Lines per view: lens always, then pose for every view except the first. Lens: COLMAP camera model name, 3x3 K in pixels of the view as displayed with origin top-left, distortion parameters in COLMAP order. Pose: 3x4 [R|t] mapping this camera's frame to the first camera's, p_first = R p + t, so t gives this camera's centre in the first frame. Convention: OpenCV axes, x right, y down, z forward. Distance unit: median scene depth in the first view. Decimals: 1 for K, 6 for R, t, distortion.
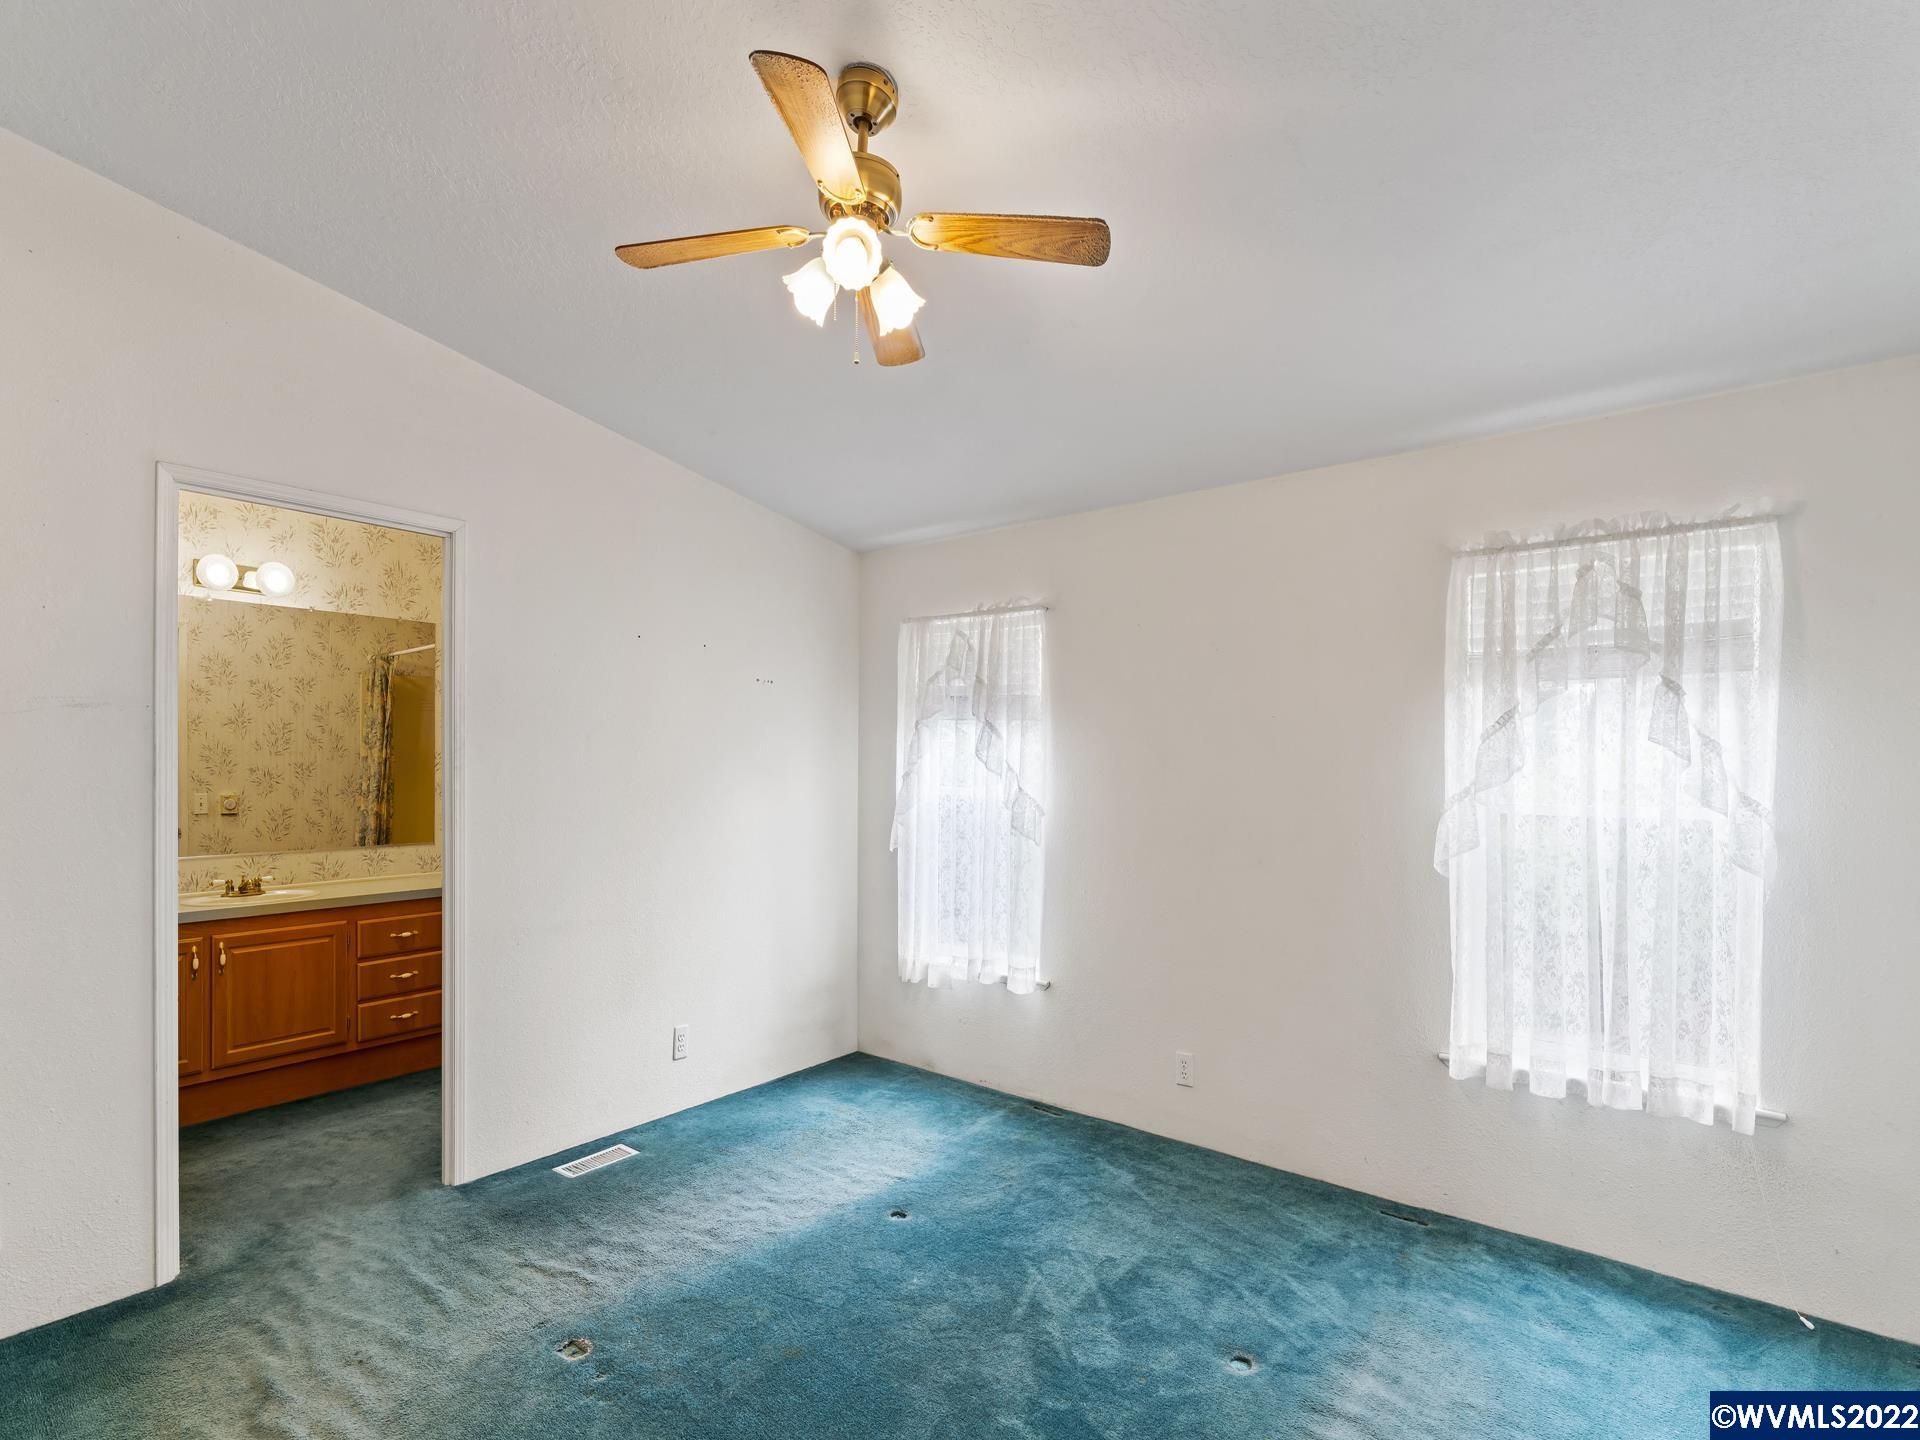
lens RADIAL K [[902.4, 0, 972.4], [0, 902.4, 754.9], [0, 0, 1]] dist [0.003846, -0.000209]
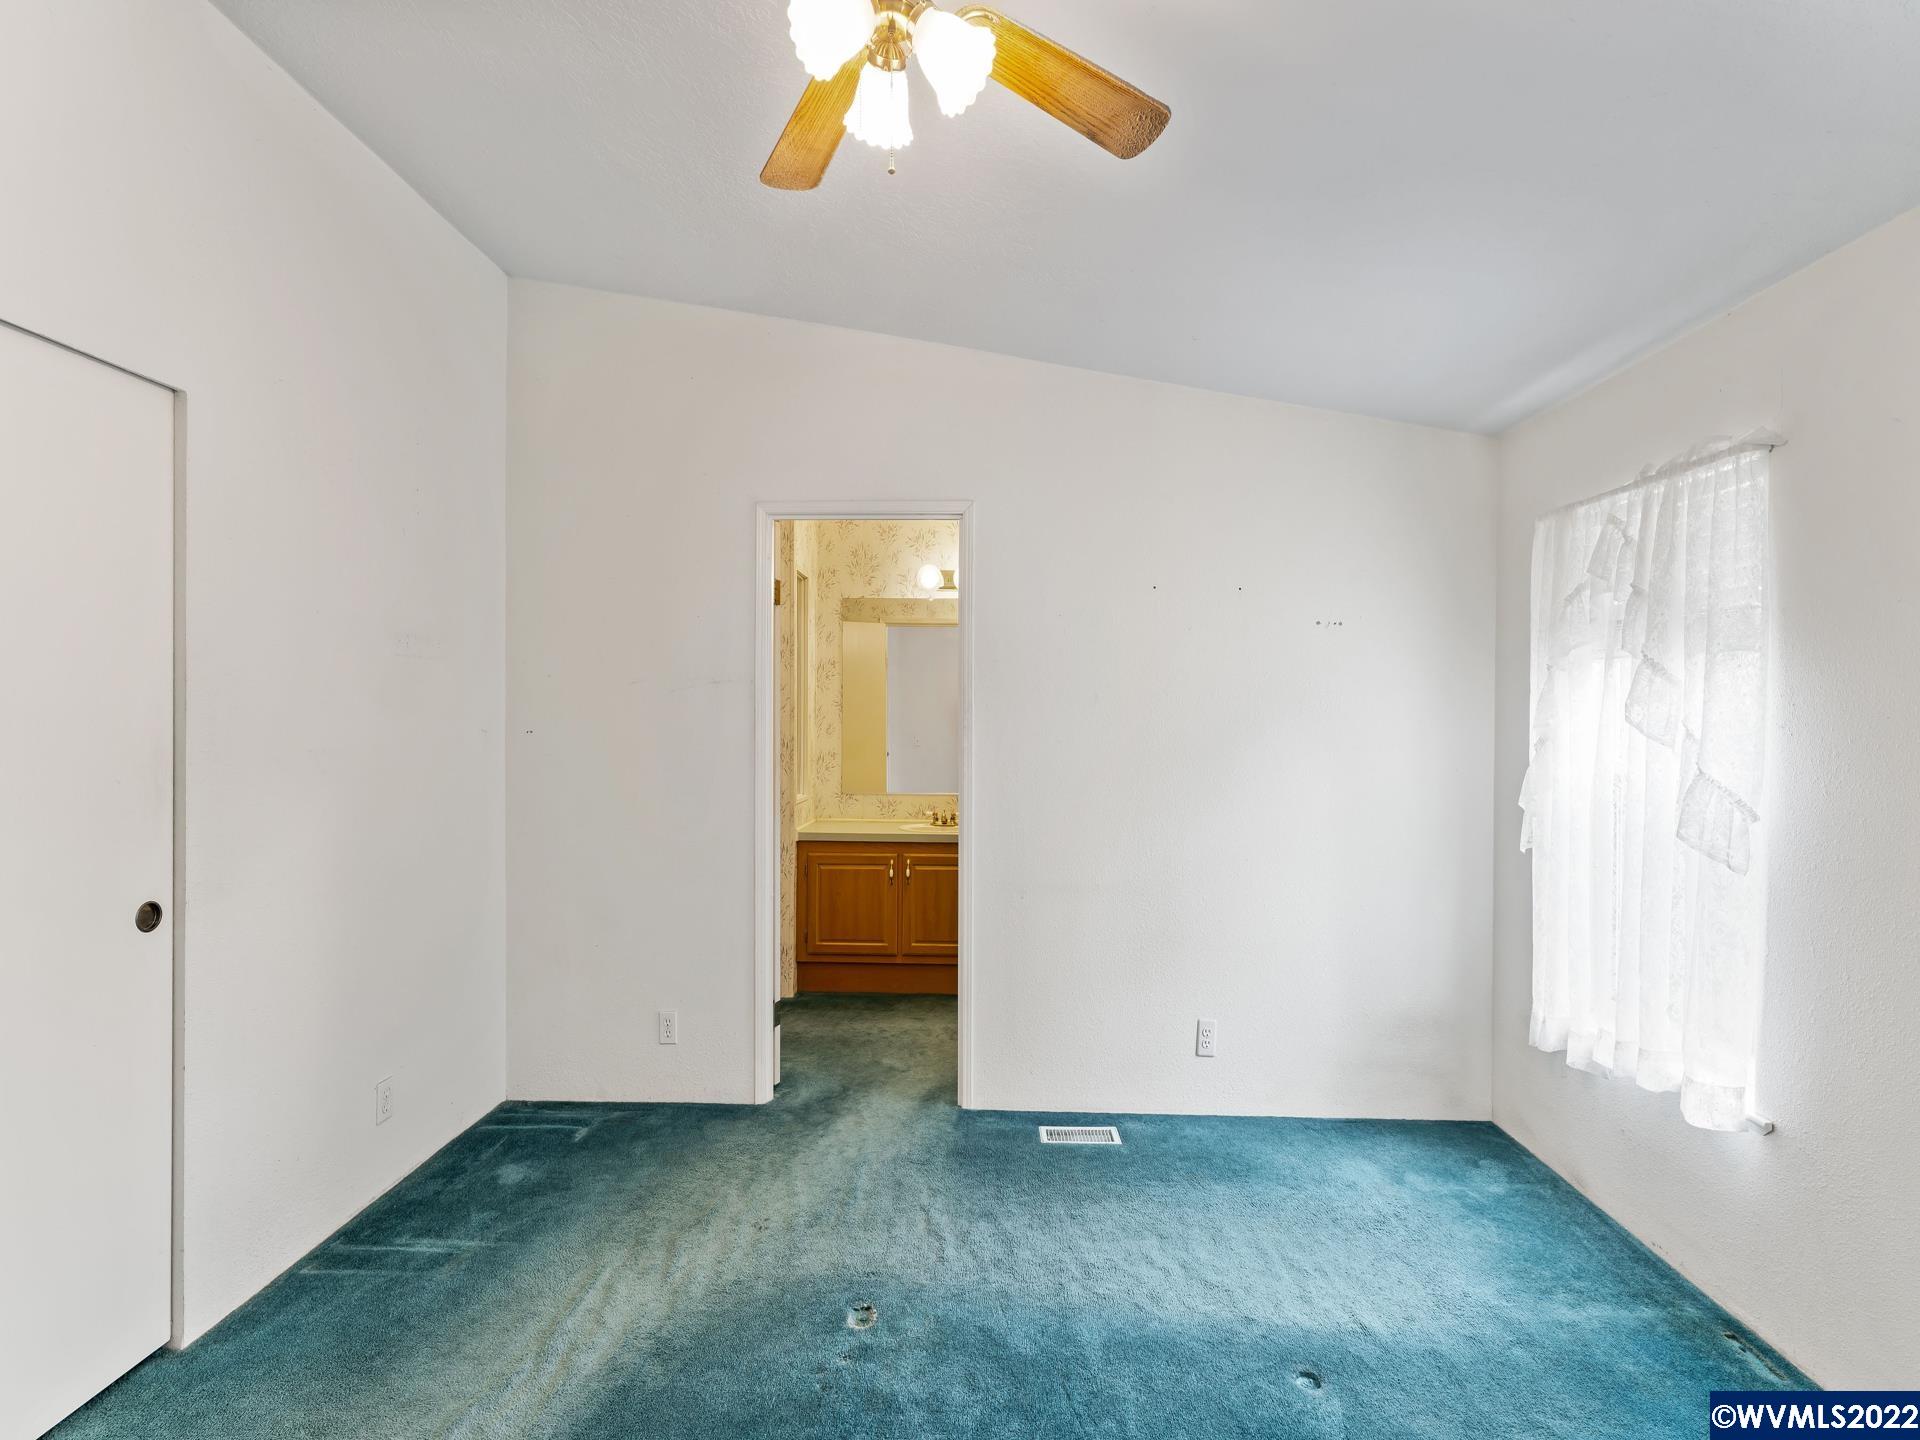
lens RADIAL K [[870.6, 0, 960.5], [0, 870.6, 723.5], [0, 0, 1]] dist [0.002606, -0.000777]
pose [[0.608192, 0.003468, -0.793782, 0.207425], [-0.001187, 0.999993, 0.003460, 0.006225], [0.793789, -0.001162, 0.608192, 0.285739]]
